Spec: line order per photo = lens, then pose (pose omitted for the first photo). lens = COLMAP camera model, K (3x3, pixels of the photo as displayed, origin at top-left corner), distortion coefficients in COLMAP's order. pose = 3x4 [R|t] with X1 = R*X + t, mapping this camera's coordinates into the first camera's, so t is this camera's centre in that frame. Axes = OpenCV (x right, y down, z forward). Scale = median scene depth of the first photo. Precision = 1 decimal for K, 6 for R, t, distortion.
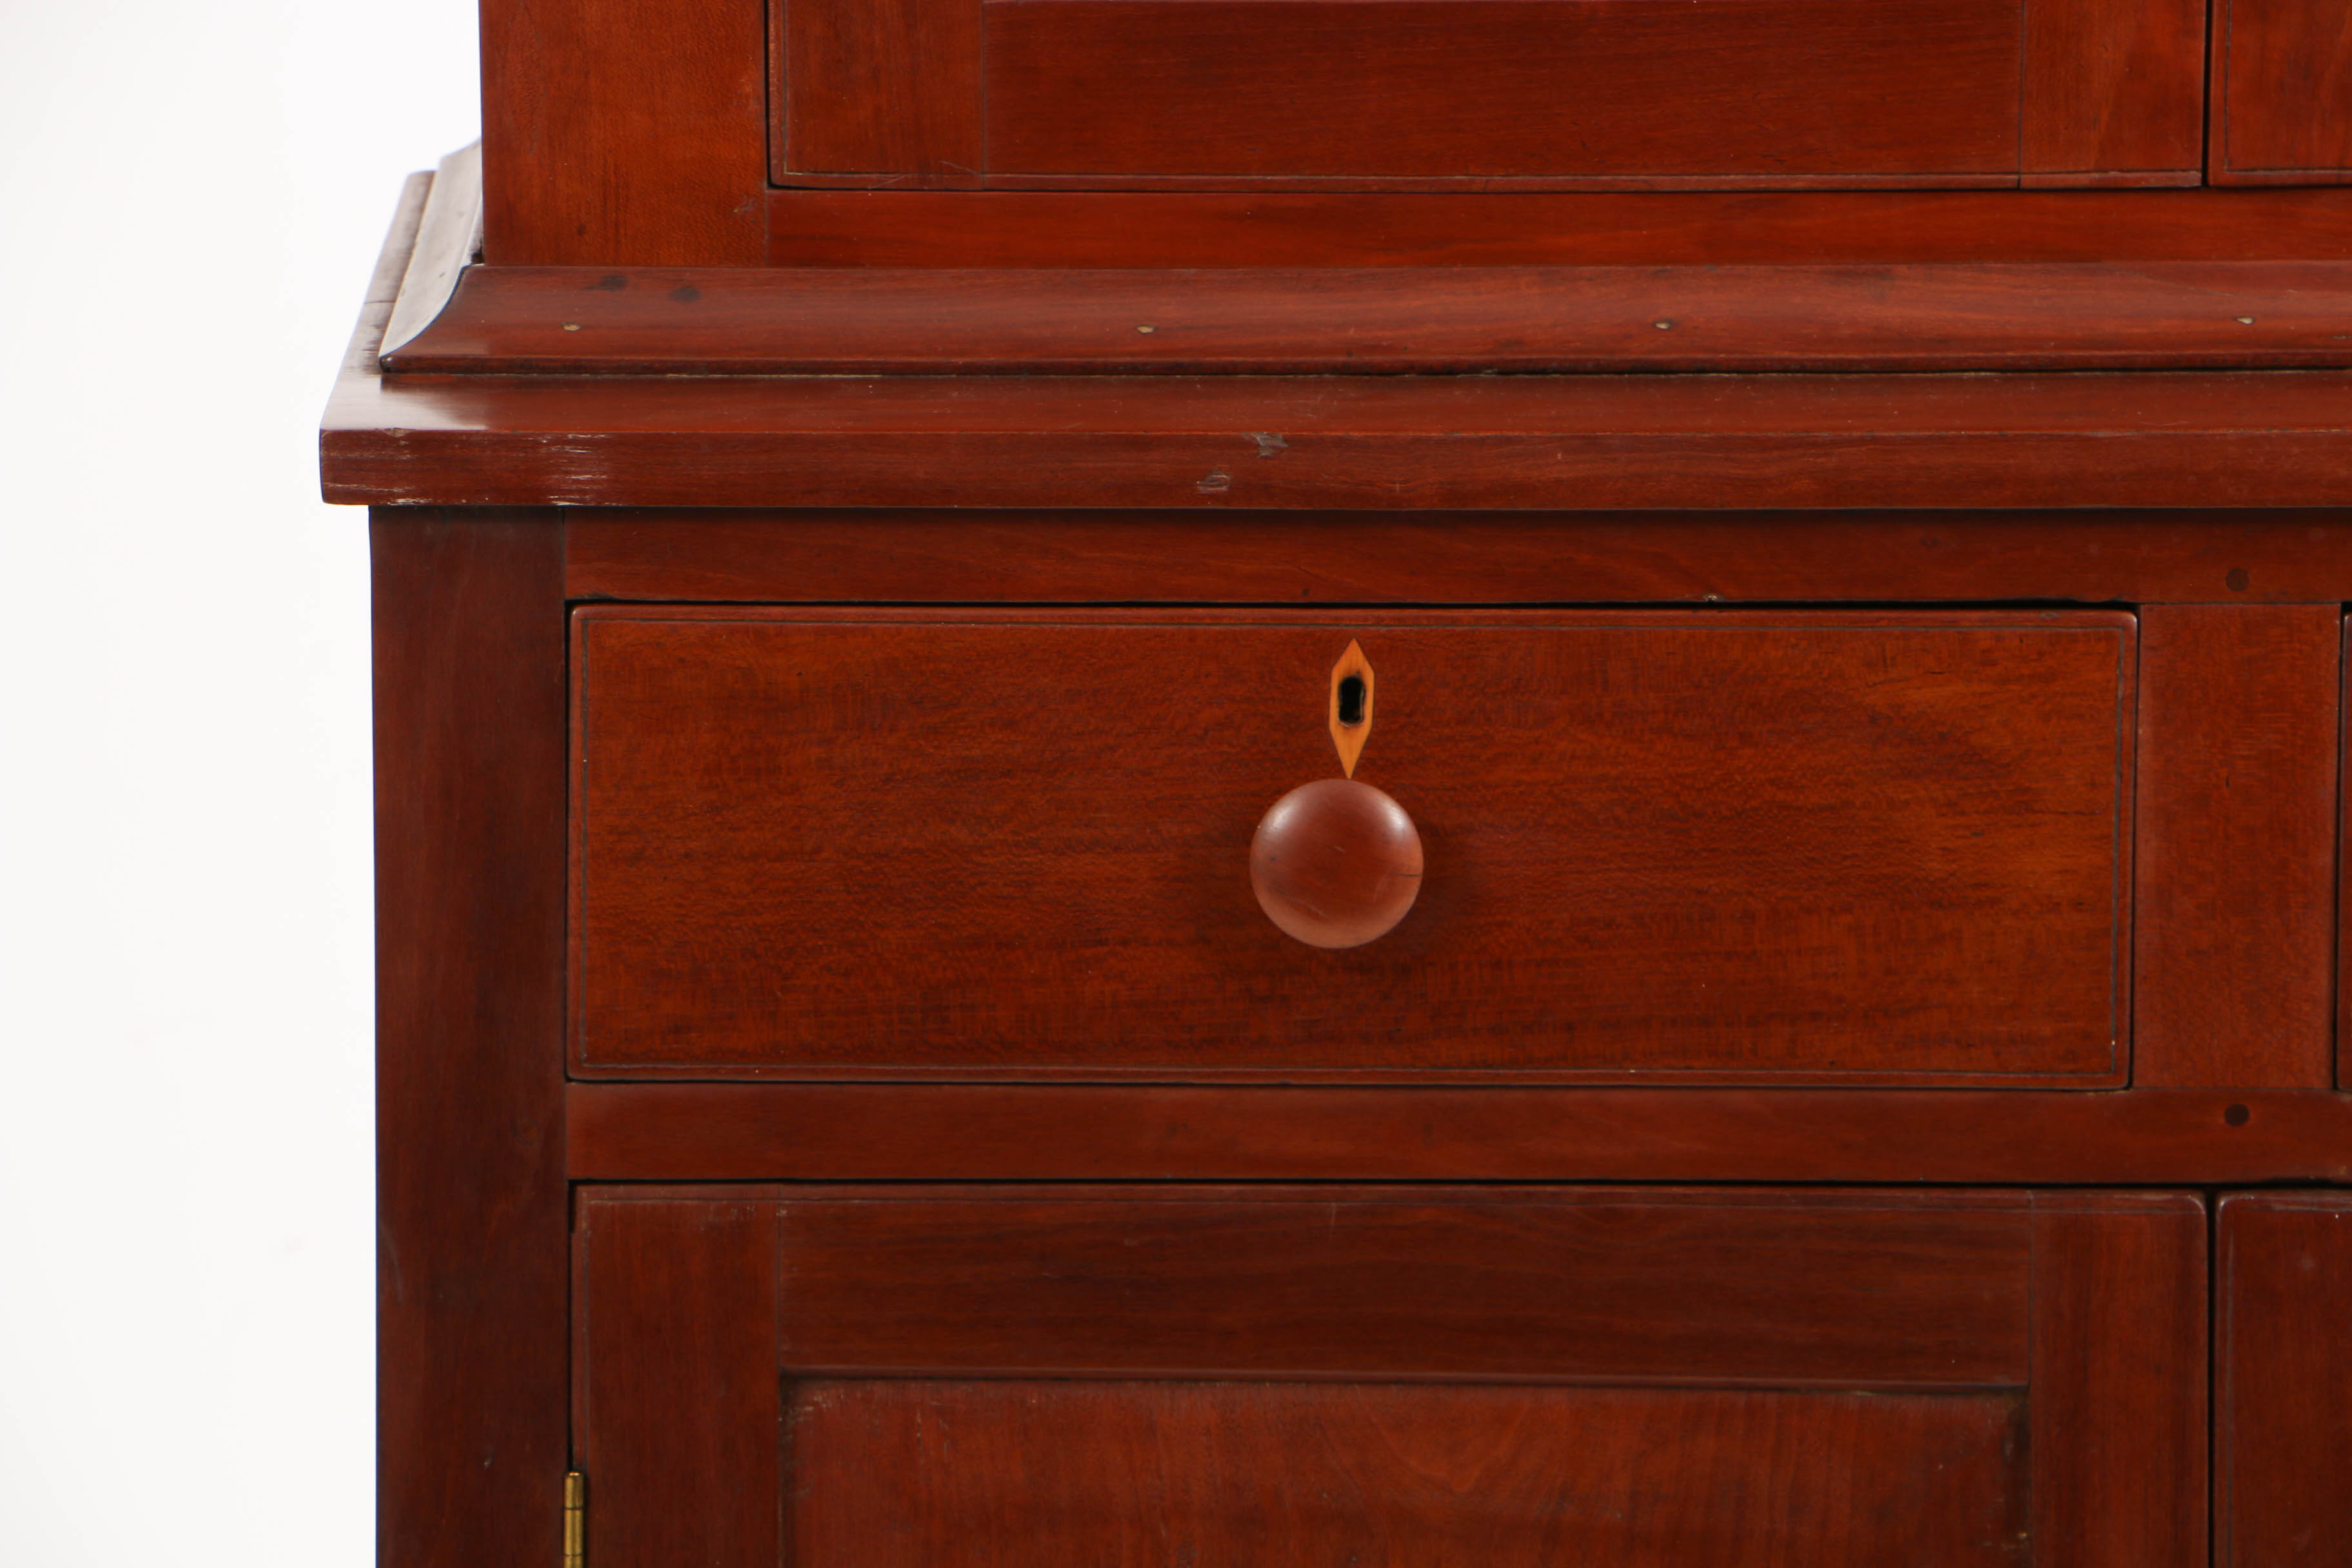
lens RADIAL K [[14530.8, 0, 1263.7], [0, 14530.8, 800.2], [0, 0, 1]] dist [2.271204, 0.000000]
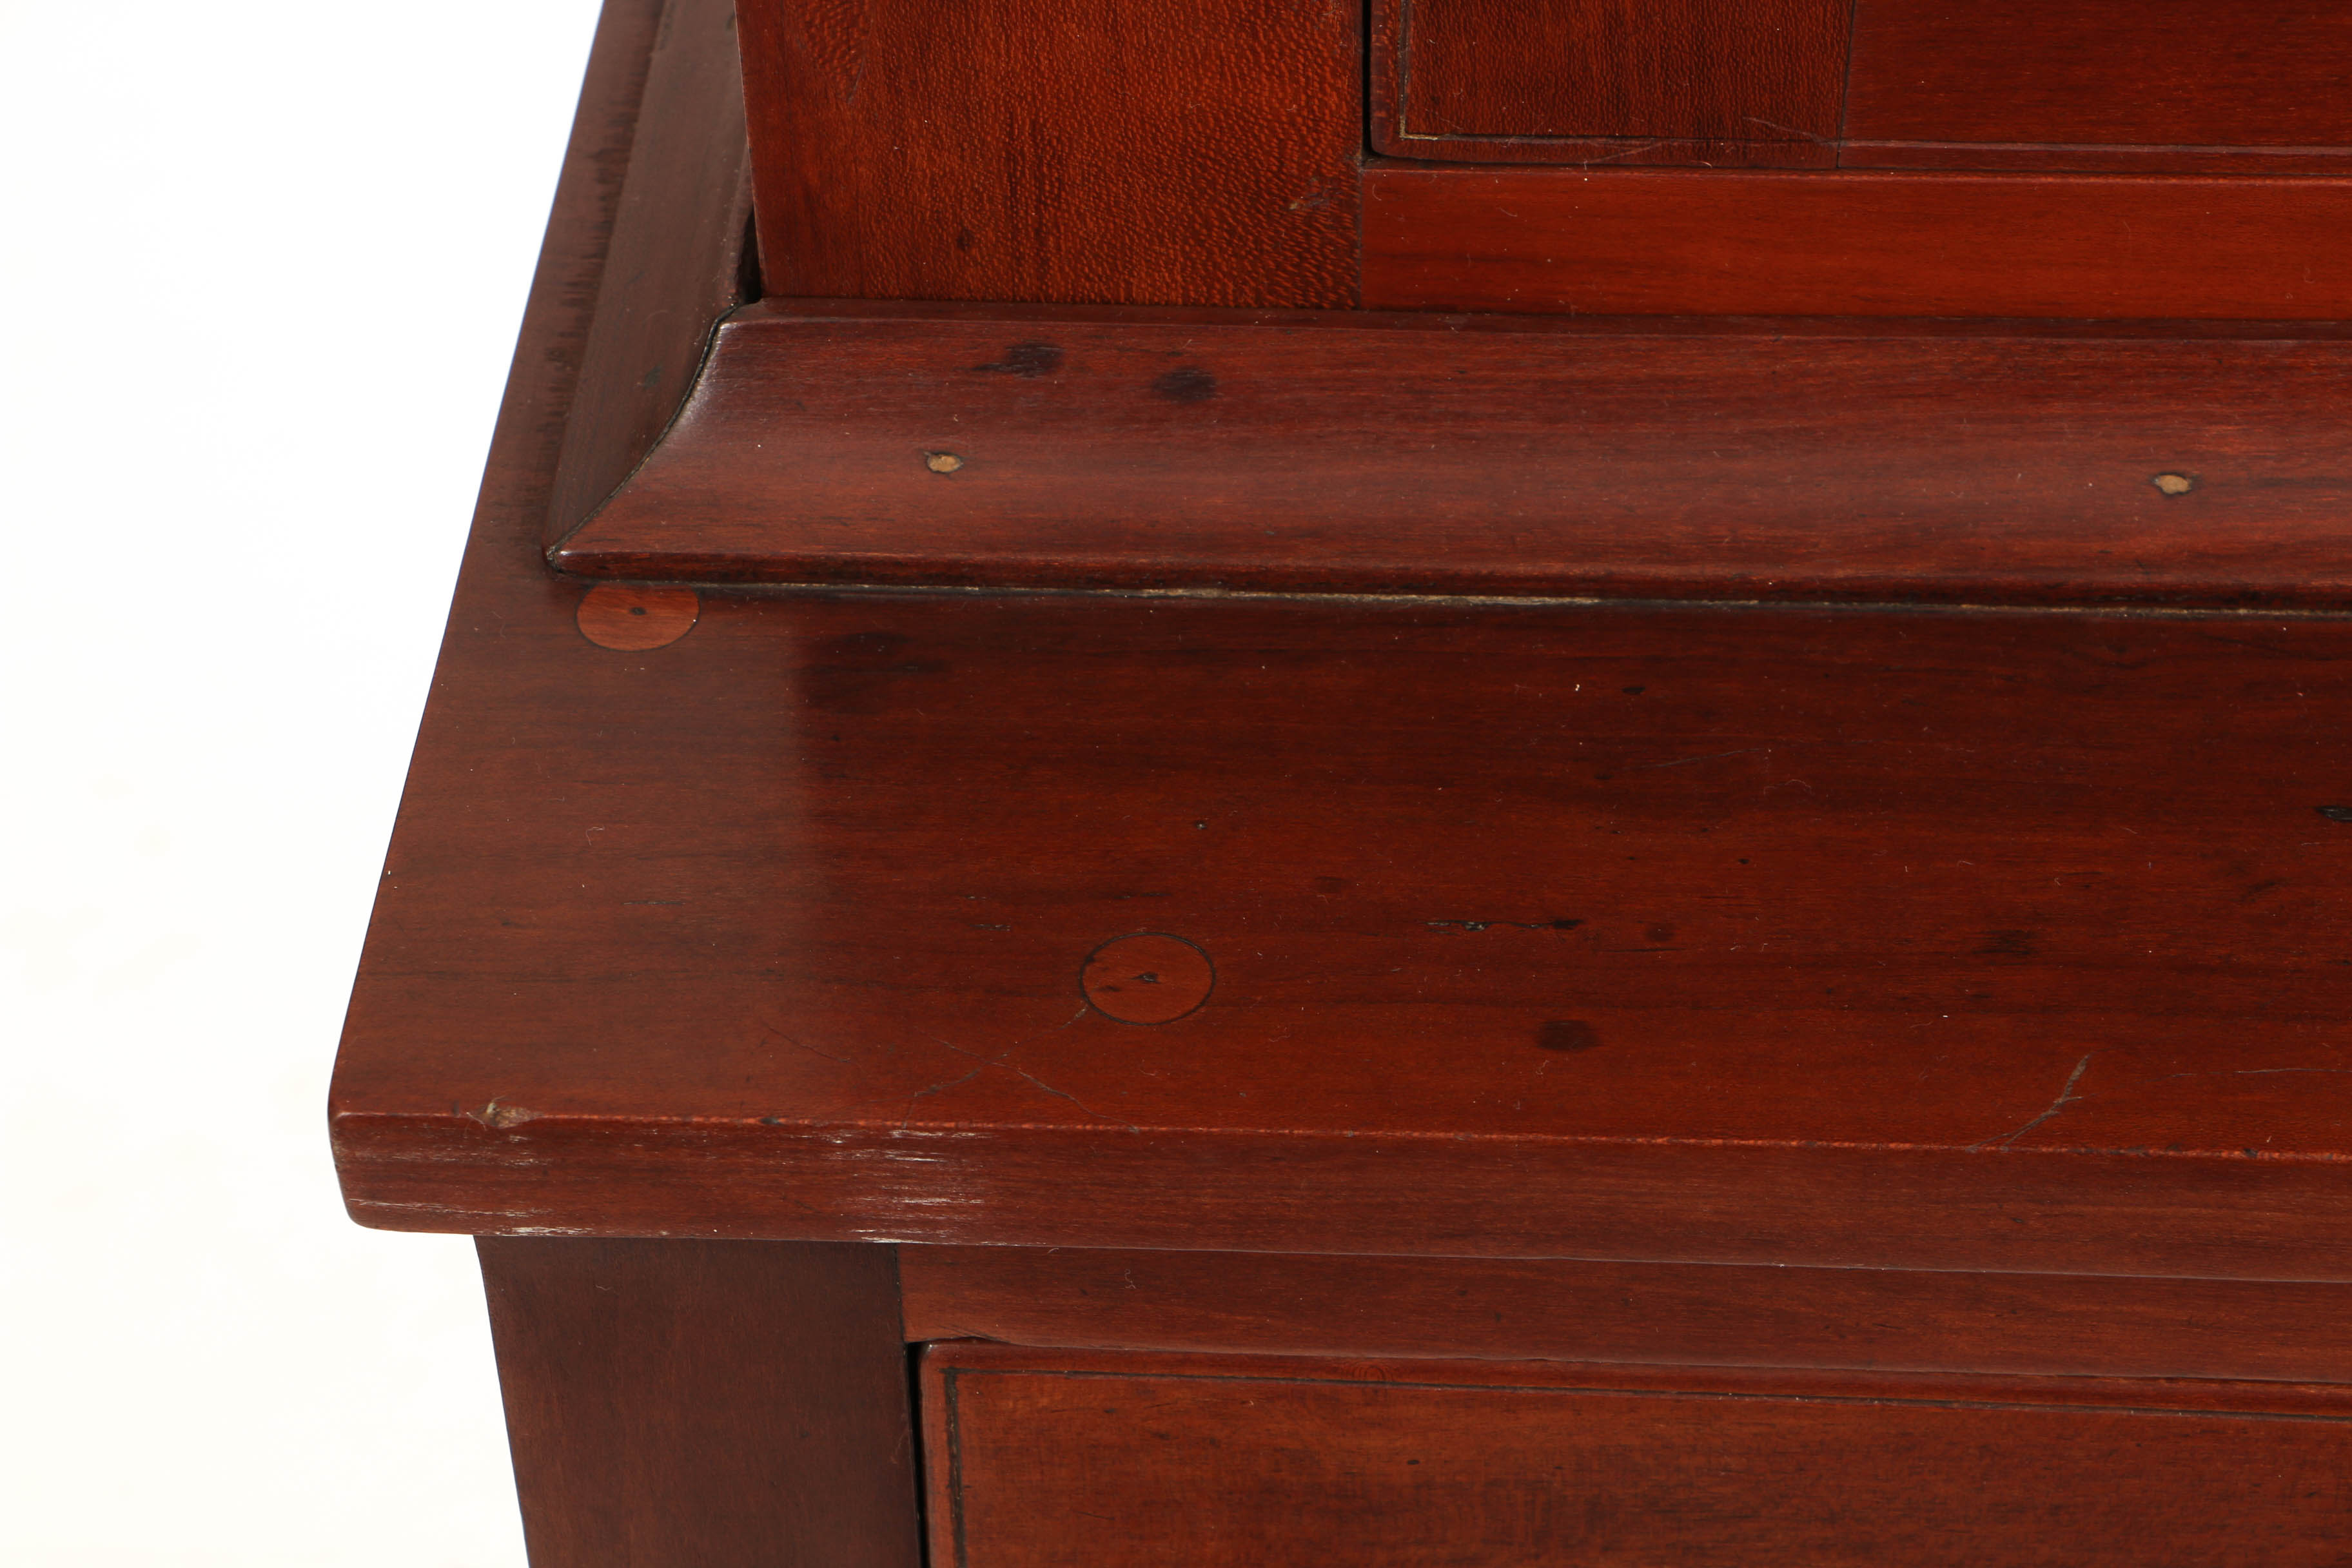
lens RADIAL K [[4875.6, 0, 1184.1], [0, 4875.6, 785.0], [0, 0, 1]] dist [0.094930, 0.000000]
pose [[0.997898, 0.029410, -0.057742, -0.030794], [0.005959, 0.845653, 0.533700, -0.109474], [0.064526, -0.532922, 0.843700, 0.879682]]
